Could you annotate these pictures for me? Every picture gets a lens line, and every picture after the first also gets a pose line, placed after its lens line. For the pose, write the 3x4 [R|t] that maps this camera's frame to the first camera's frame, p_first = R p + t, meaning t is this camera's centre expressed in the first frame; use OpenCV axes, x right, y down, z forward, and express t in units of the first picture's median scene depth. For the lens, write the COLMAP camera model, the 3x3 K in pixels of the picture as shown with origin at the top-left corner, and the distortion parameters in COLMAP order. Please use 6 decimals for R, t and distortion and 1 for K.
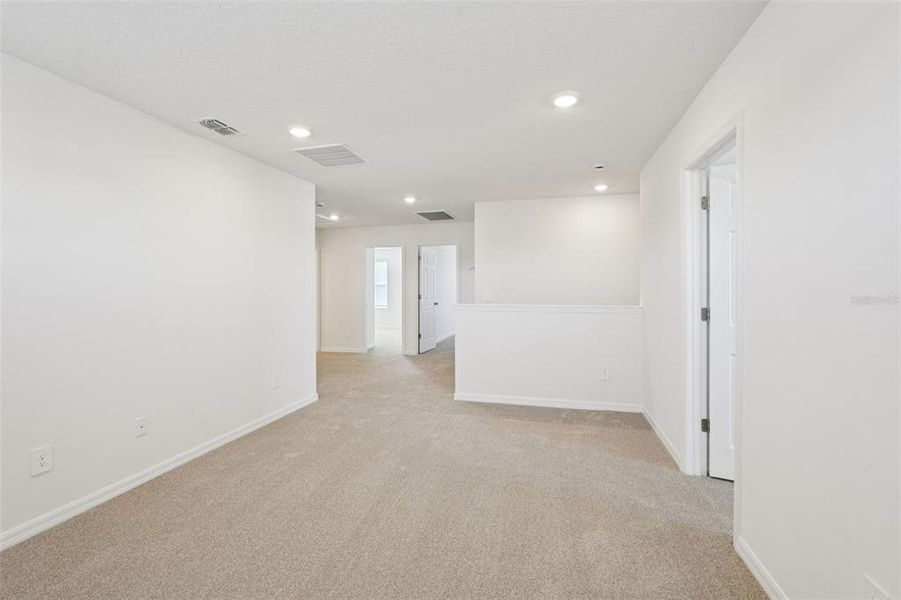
lens RADIAL K [[391.7, 0, 446.9], [0, 391.7, 297.0], [0, 0, 1]] dist [-0.003913, 0.000185]
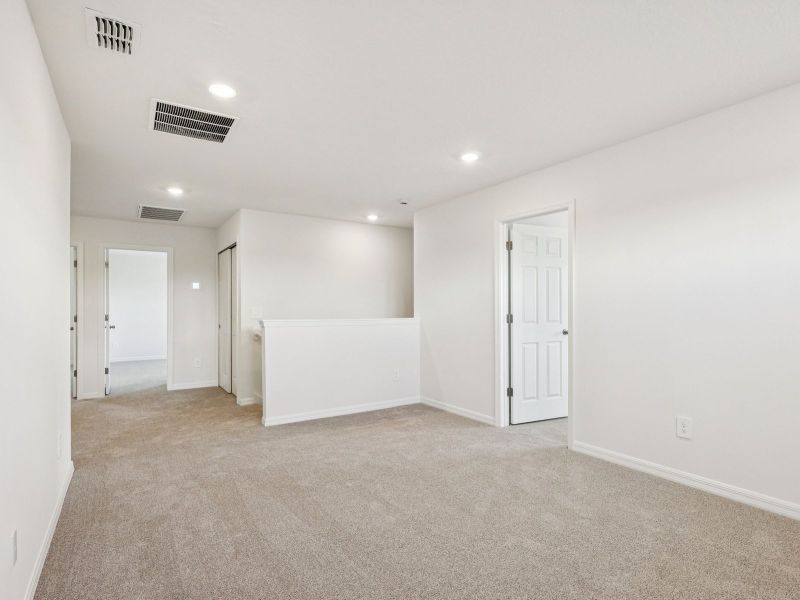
lens RADIAL K [[413.0, 0, 400.0], [0, 413.0, 300.0], [0, 0, 1]] dist [0.003711, 0.000647]
pose [[0.662794, 0.022441, 0.748465, -0.575150], [0.016526, 0.998869, -0.044582, 0.026688], [-0.748619, 0.041918, 0.661674, 0.165003]]
